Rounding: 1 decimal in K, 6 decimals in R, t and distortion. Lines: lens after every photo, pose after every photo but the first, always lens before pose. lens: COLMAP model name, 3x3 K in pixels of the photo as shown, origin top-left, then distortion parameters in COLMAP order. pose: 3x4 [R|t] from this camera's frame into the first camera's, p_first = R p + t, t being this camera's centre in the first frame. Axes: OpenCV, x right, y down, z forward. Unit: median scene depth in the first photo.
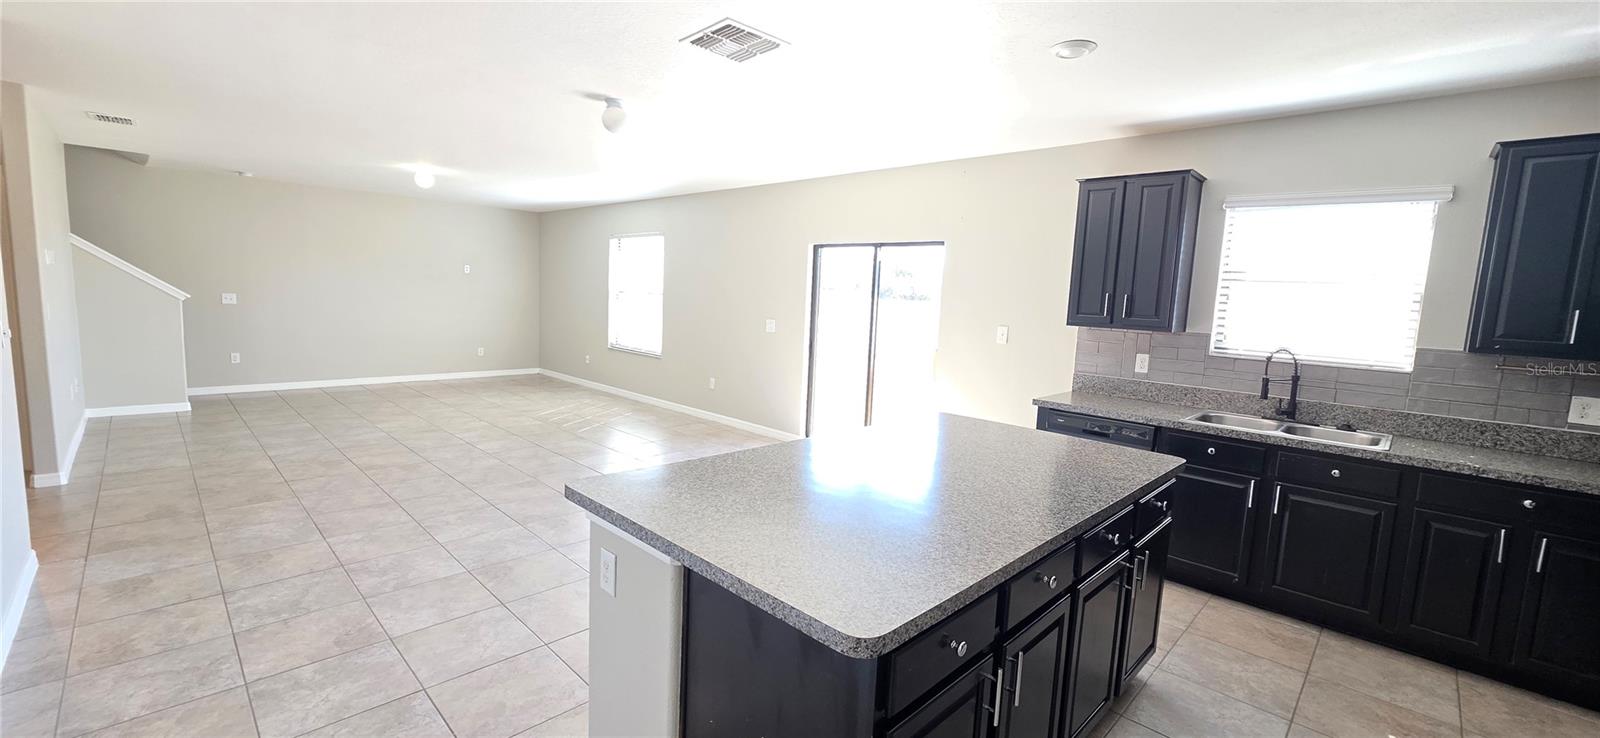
lens RADIAL K [[637.7, 0, 796.3], [0, 637.7, 366.6], [0, 0, 1]] dist [0.003434, -0.000087]
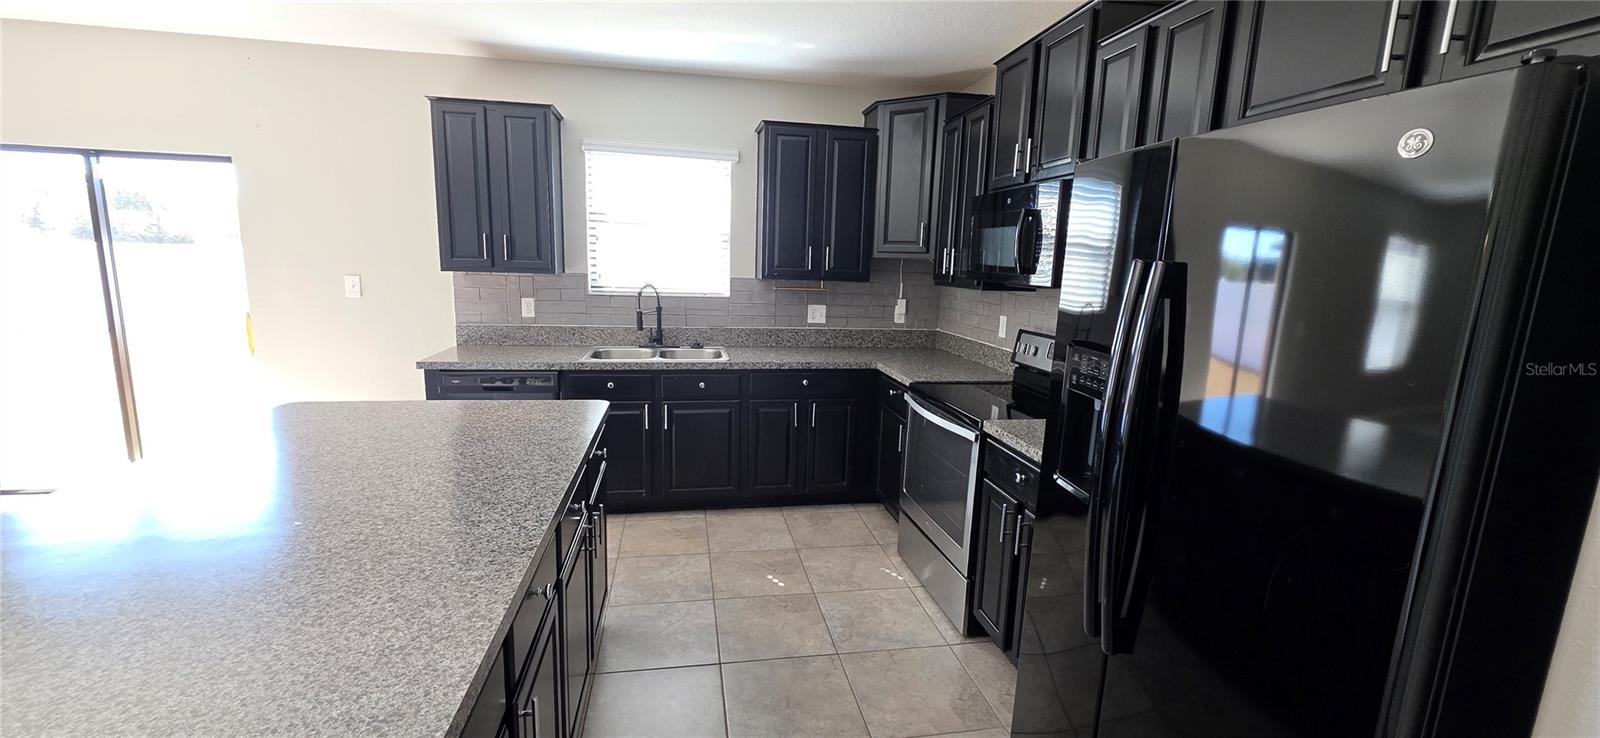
lens RADIAL K [[637.7, 0, 796.3], [0, 637.7, 366.6], [0, 0, 1]] dist [0.003434, -0.000087]
pose [[0.579138, -0.162501, 0.798870, -0.008406], [0.090065, 0.986687, 0.135413, -0.011574], [-0.810239, -0.006472, 0.586064, 0.112236]]
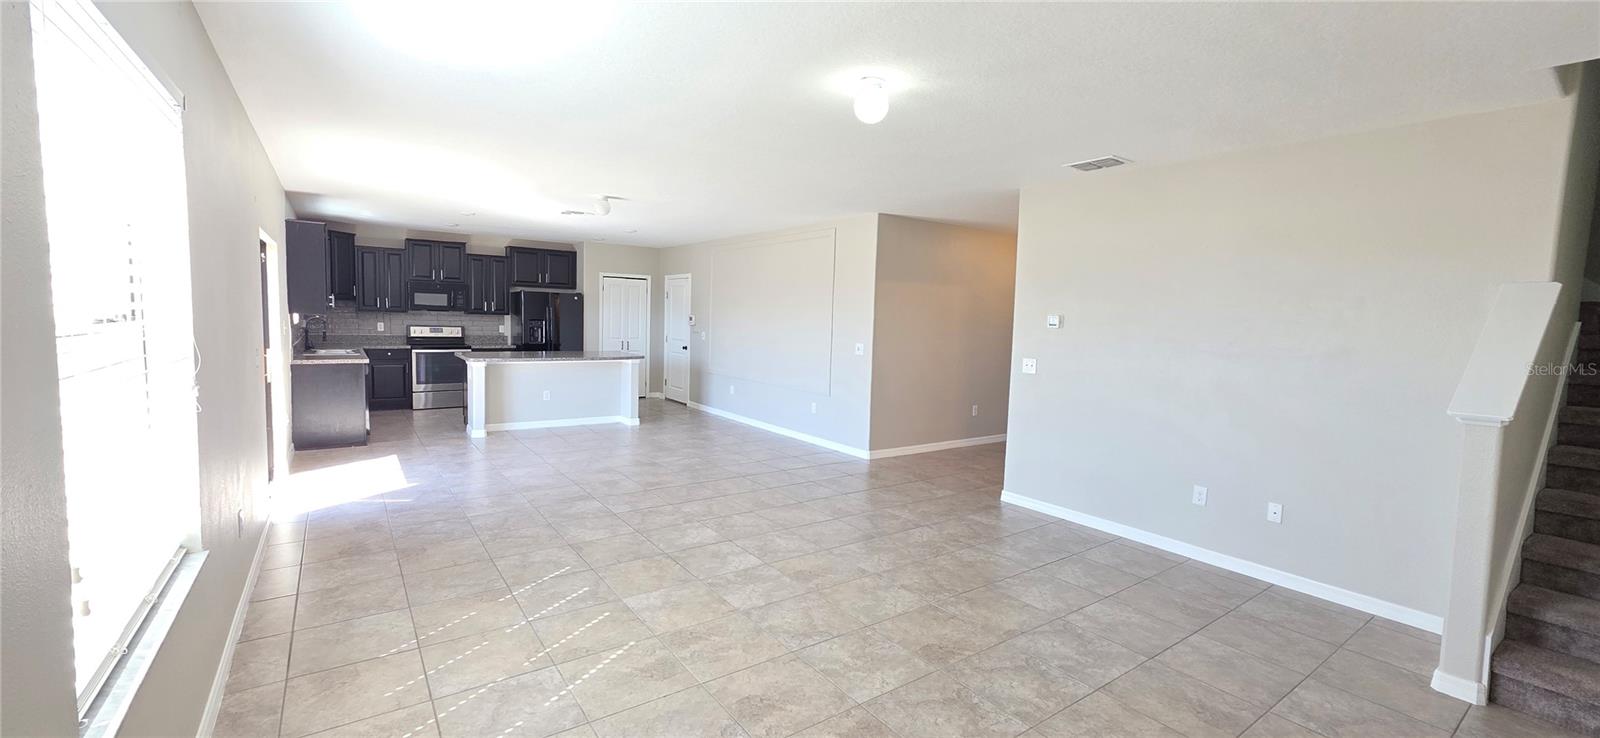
lens RADIAL K [[637.7, 0, 796.3], [0, 637.7, 366.6], [0, 0, 1]] dist [0.003434, -0.000087]
pose [[-0.982454, -0.086947, 0.165000, -1.030202], [-0.052926, 0.978289, 0.200375, -0.331575], [-0.178840, 0.188126, -0.965725, 2.459221]]
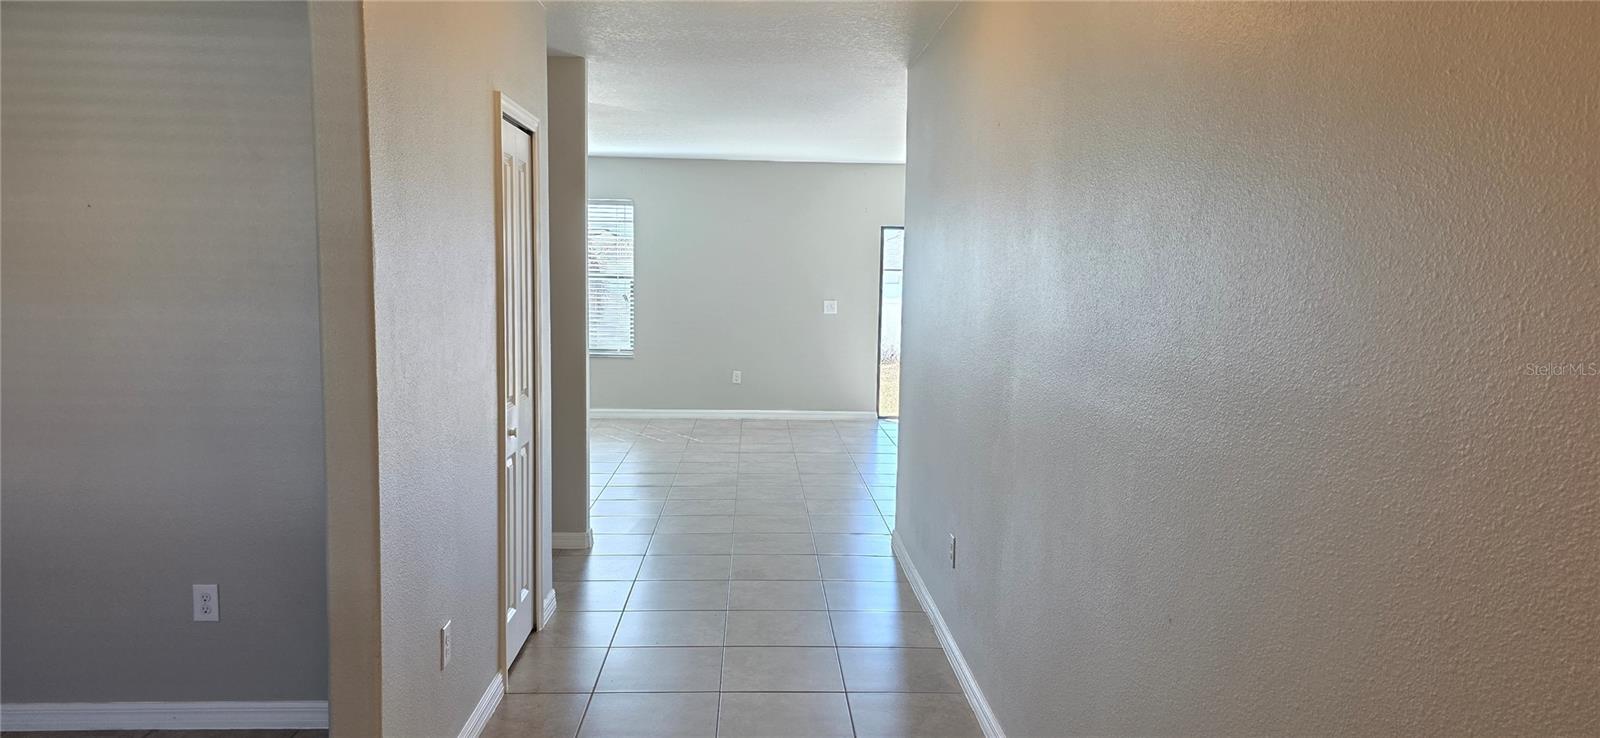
lens RADIAL K [[1073.8, 0, 800.0], [0, 1073.8, 369.0], [0, 0, 1]] dist [0.053194, -0.044762]
pose [[0.679395, -0.097374, 0.727283, -2.130294], [0.097552, 0.994344, 0.042001, -0.071735], [-0.727259, 0.042413, 0.685052, -0.144197]]
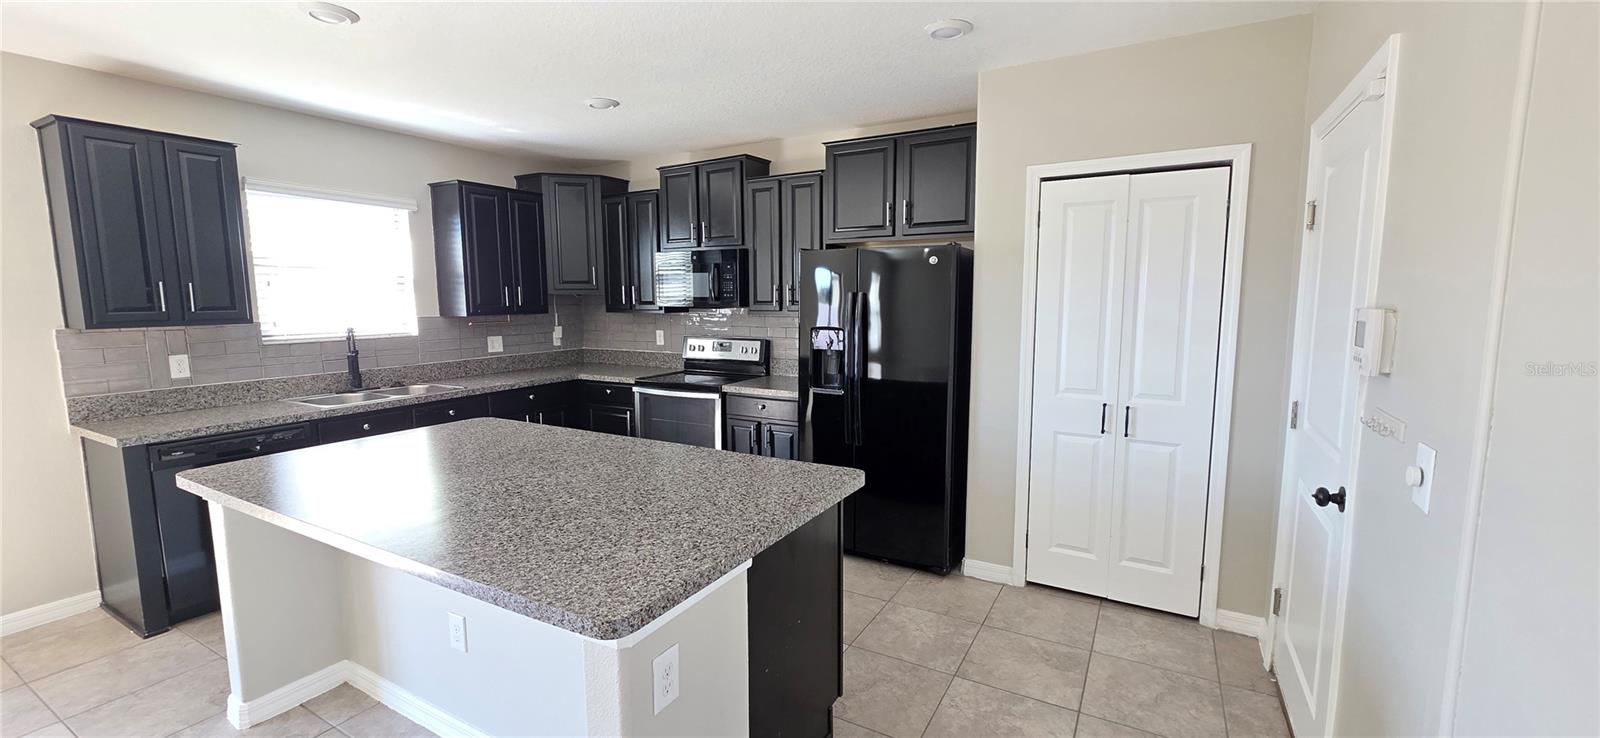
lens RADIAL K [[637.7, 0, 796.3], [0, 637.7, 366.6], [0, 0, 1]] dist [0.003434, -0.000087]
pose [[-0.256072, -0.151025, 0.954787, -0.464280], [0.107497, 0.977145, 0.183392, -0.073504], [-0.960662, 0.149598, -0.233985, 0.454914]]
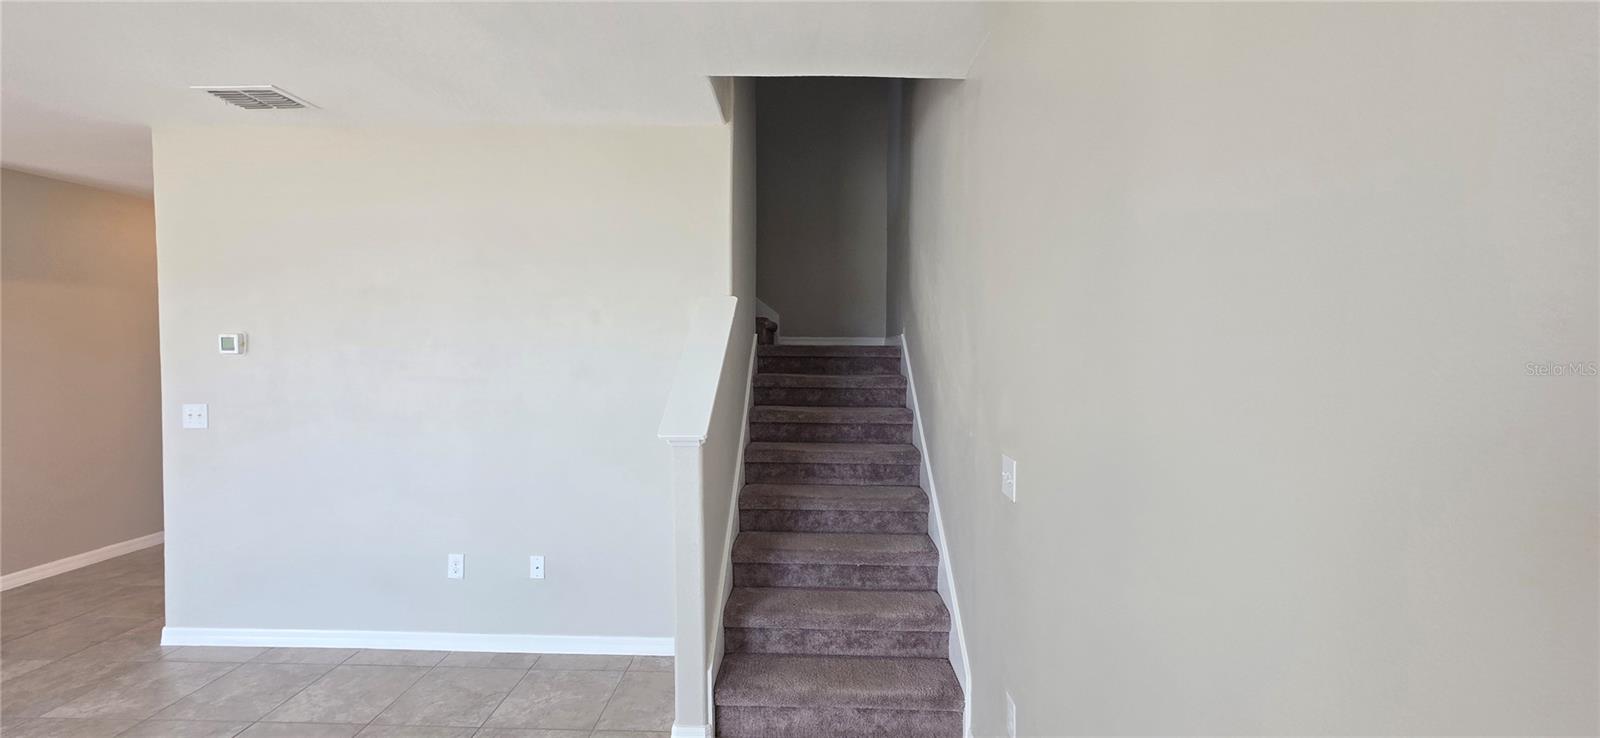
lens RADIAL K [[637.7, 0, 796.3], [0, 637.7, 366.6], [0, 0, 1]] dist [0.003434, -0.000087]
pose [[-0.730977, -0.026146, -0.681901, -1.288133], [-0.115929, 0.989499, 0.086332, -0.316065], [0.672483, 0.142158, -0.726331, 2.200088]]
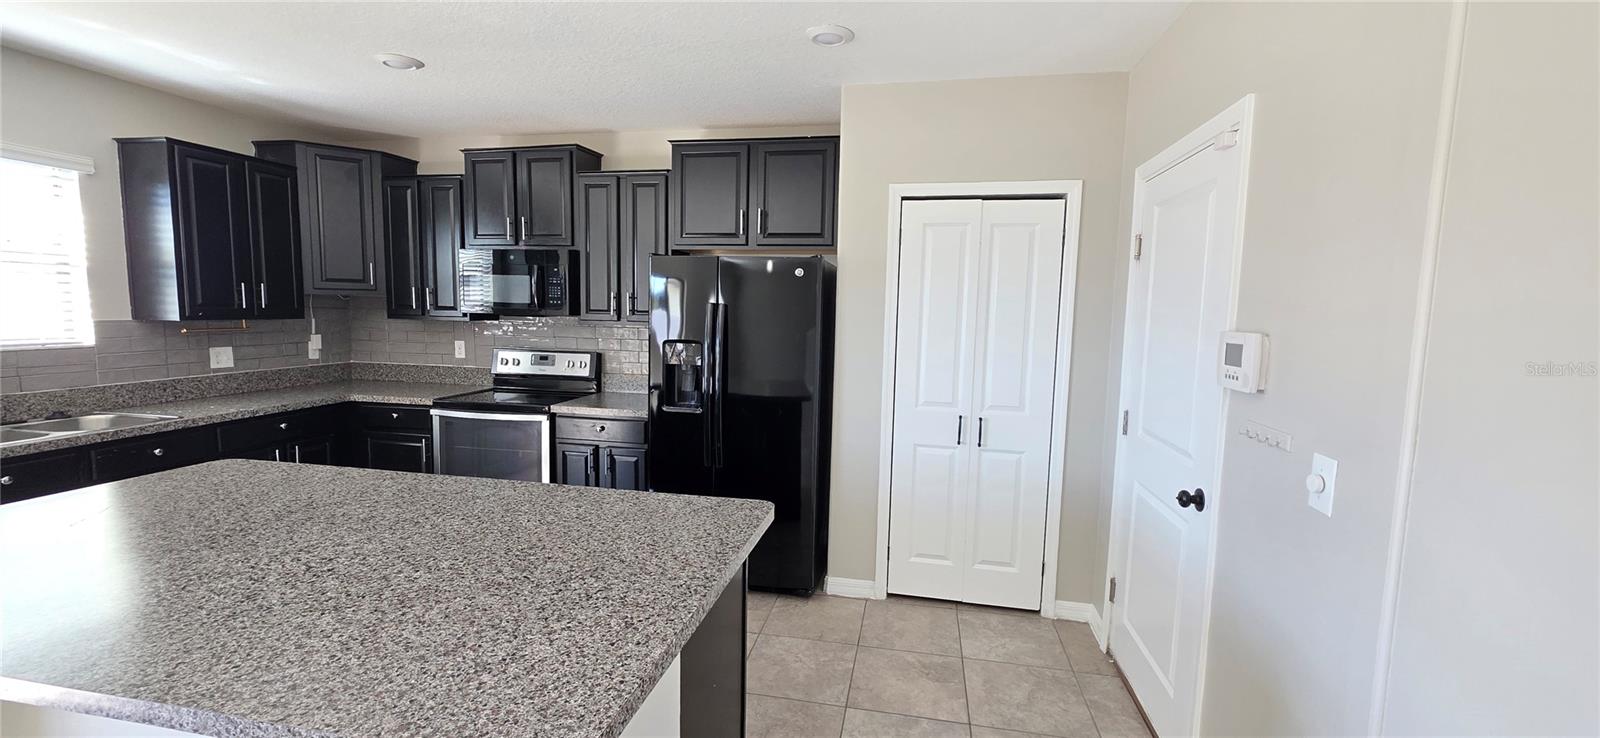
lens RADIAL K [[637.7, 0, 796.3], [0, 637.7, 366.6], [0, 0, 1]] dist [0.003434, -0.000087]
pose [[-0.548671, -0.134643, 0.825125, -0.374818], [0.053187, 0.979326, 0.195172, -0.078227], [-0.834345, 0.150971, -0.530166, 0.515247]]
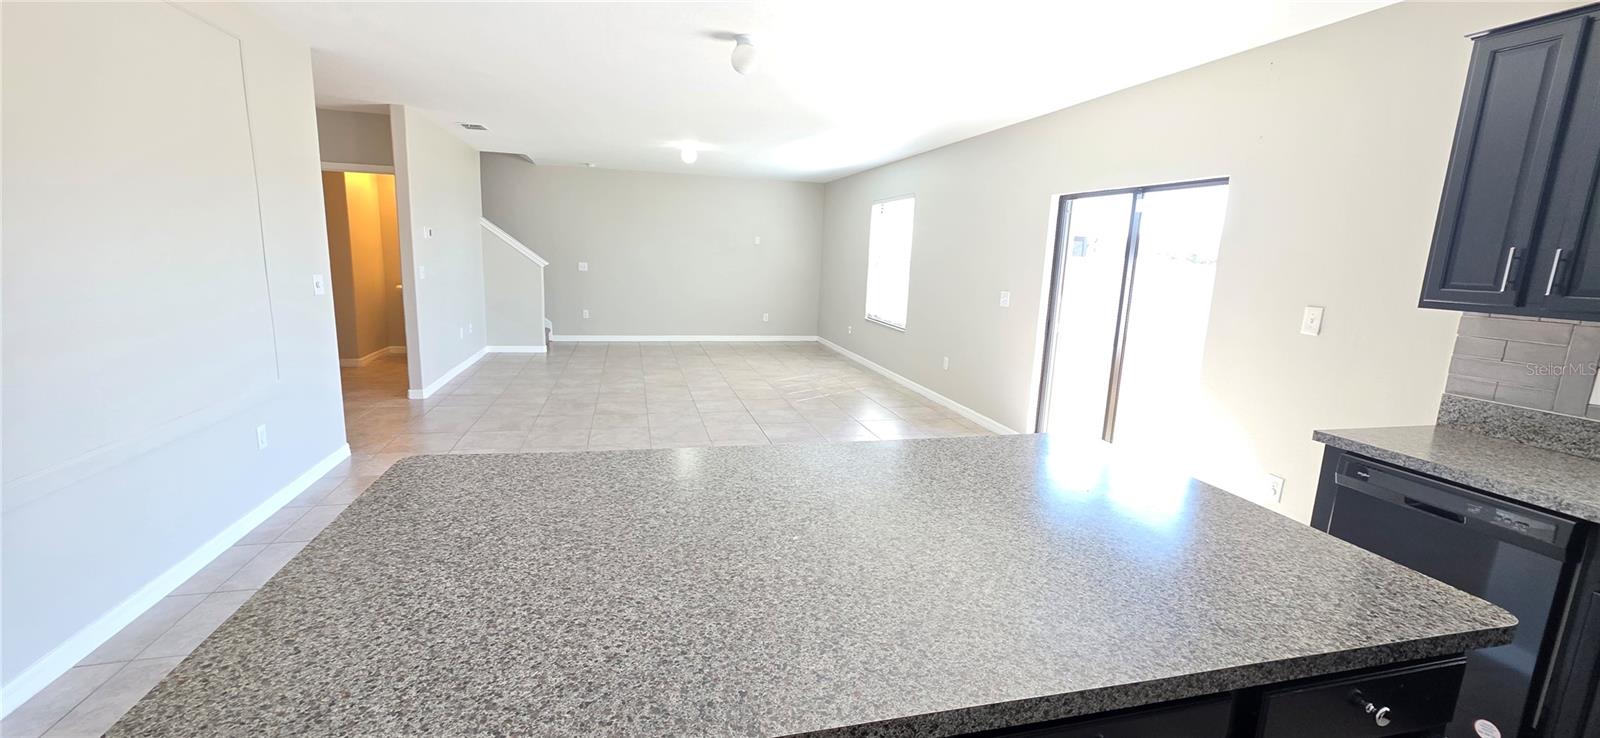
lens RADIAL K [[637.7, 0, 796.3], [0, 637.7, 366.6], [0, 0, 1]] dist [0.003434, -0.000087]
pose [[0.857259, 0.081475, -0.508398, 0.259344], [-0.061143, 0.996523, 0.056601, -0.012153], [0.511242, -0.017437, 0.859260, 0.252085]]
